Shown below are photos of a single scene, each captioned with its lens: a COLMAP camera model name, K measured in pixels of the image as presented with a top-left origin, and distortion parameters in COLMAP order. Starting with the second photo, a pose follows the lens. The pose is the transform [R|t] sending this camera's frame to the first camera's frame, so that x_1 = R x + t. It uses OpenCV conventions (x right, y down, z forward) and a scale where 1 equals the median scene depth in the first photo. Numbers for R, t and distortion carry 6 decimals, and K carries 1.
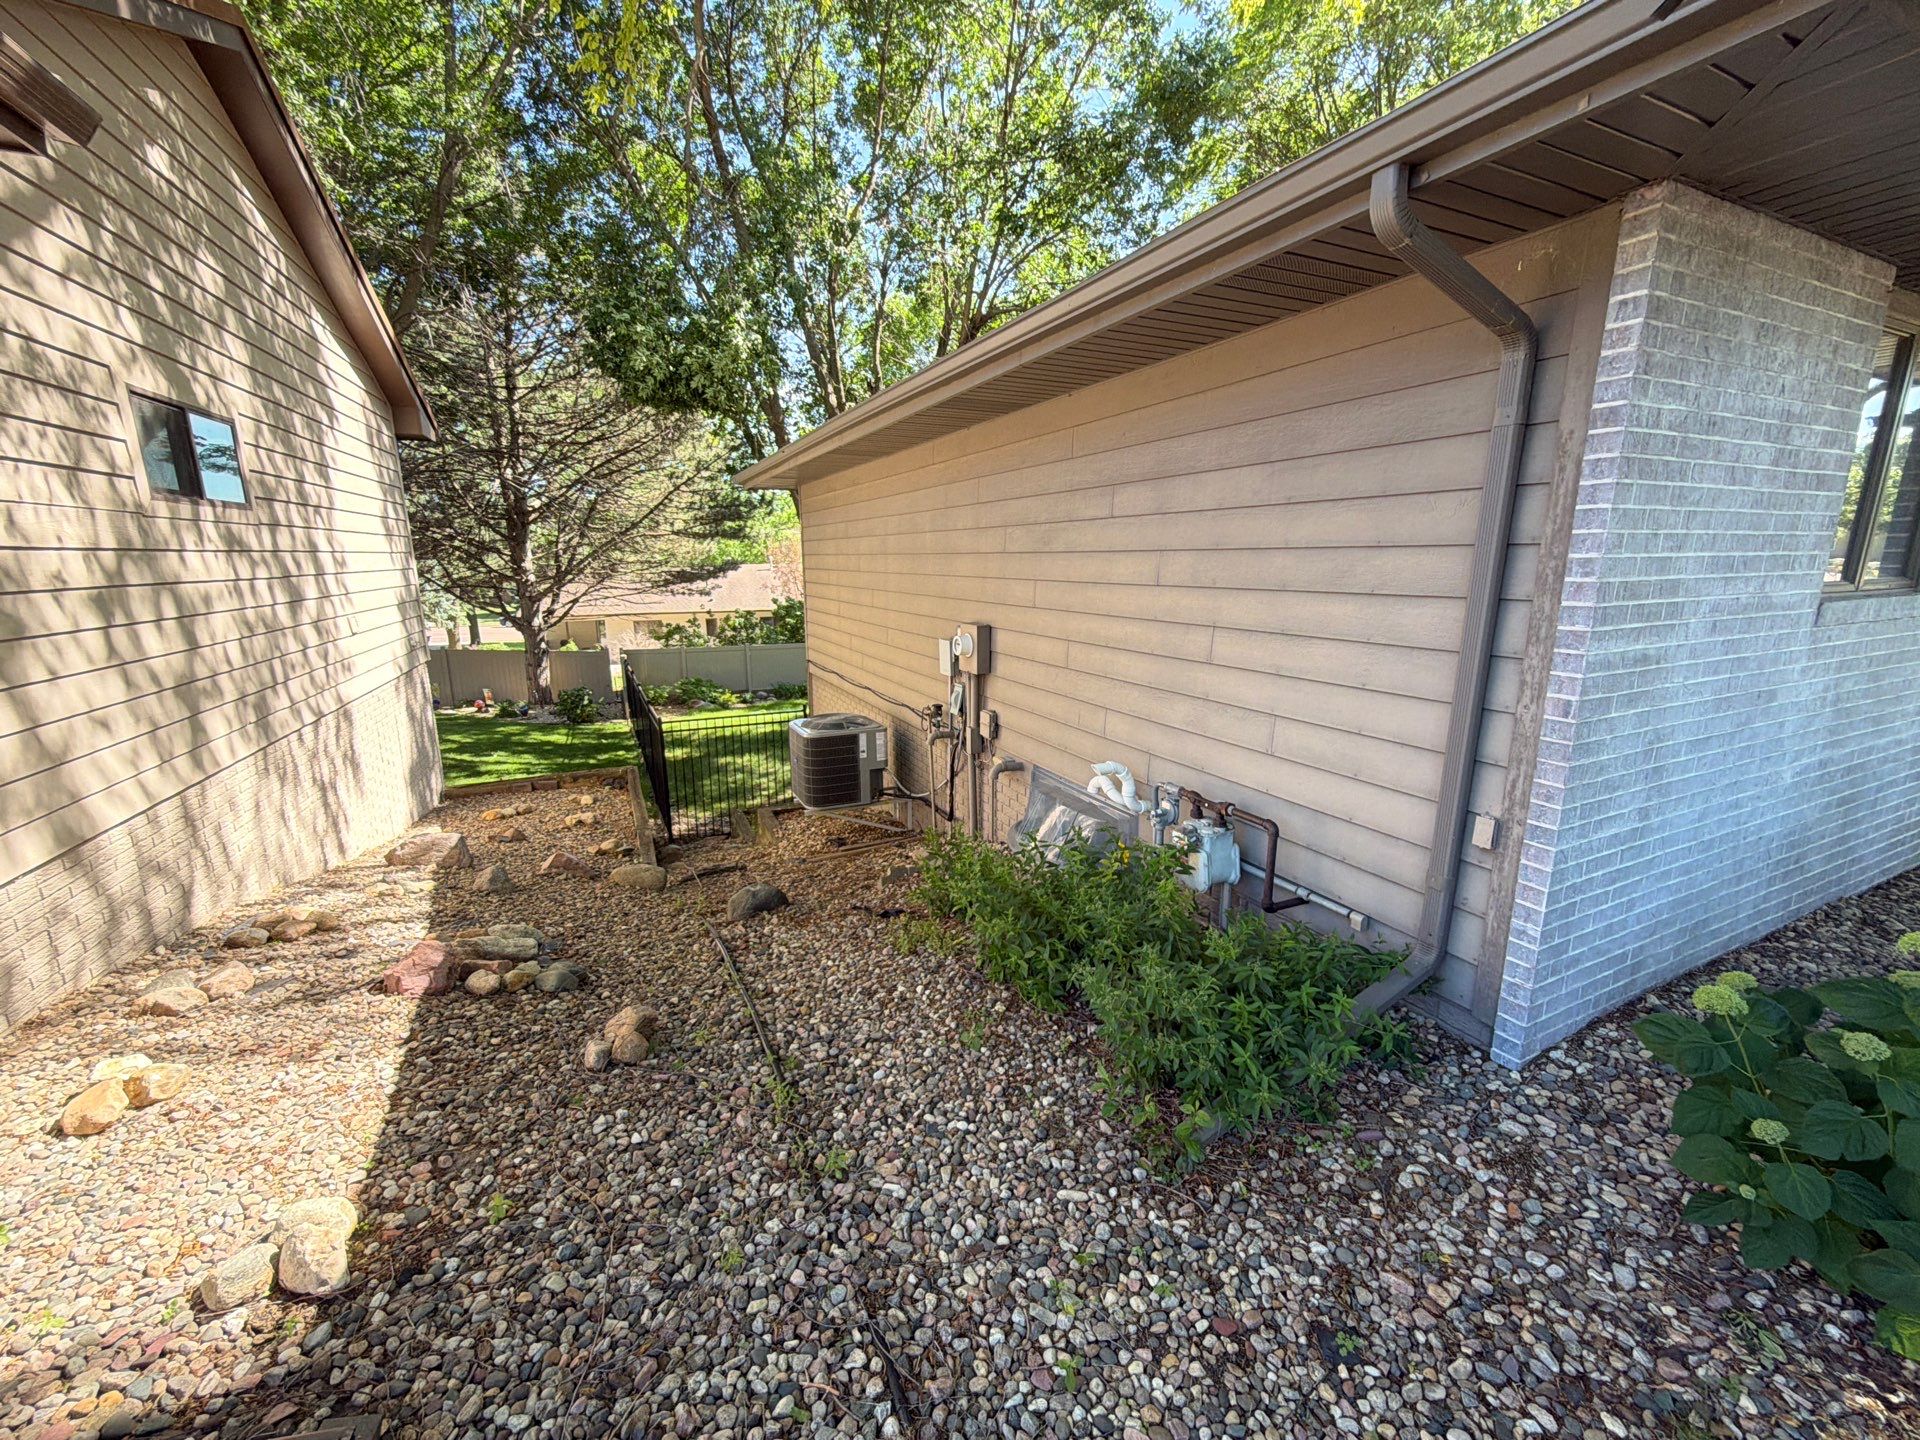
lens RADIAL K [[767.2, 0, 960.0], [0, 767.2, 720.0], [0, 0, 1]] dist [0.001220, -0.000044]
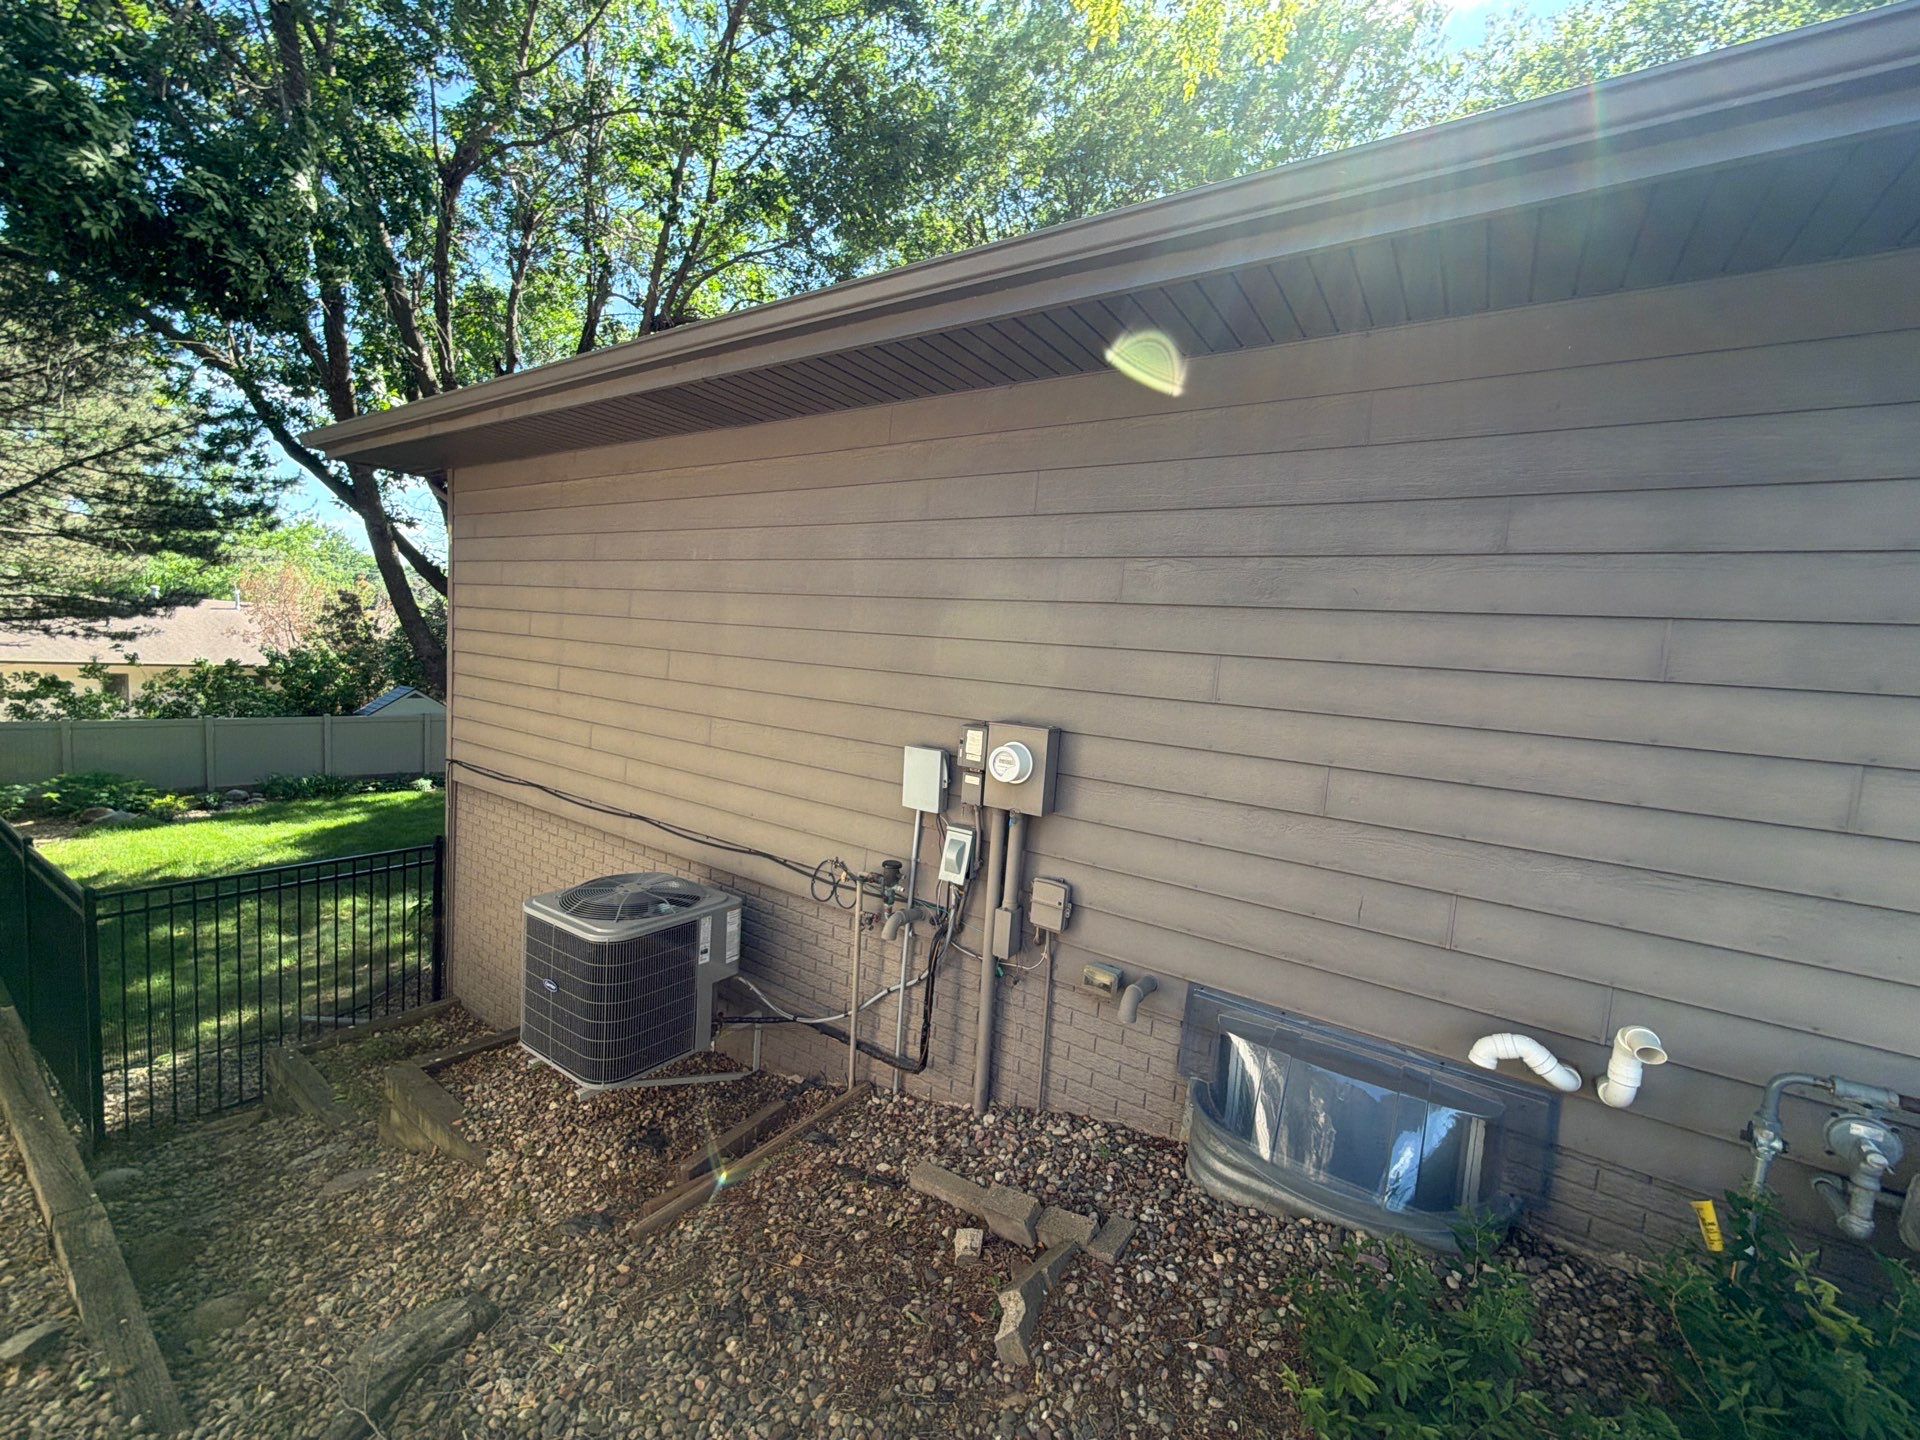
lens RADIAL K [[767.2, 0, 960.0], [0, 767.2, 720.0], [0, 0, 1]] dist [0.001220, -0.000044]
pose [[0.857746, 0.019174, 0.513716, -0.157317], [0.032048, 0.995366, -0.090662, -0.040352], [-0.513074, 0.094228, 0.853157, 0.278240]]
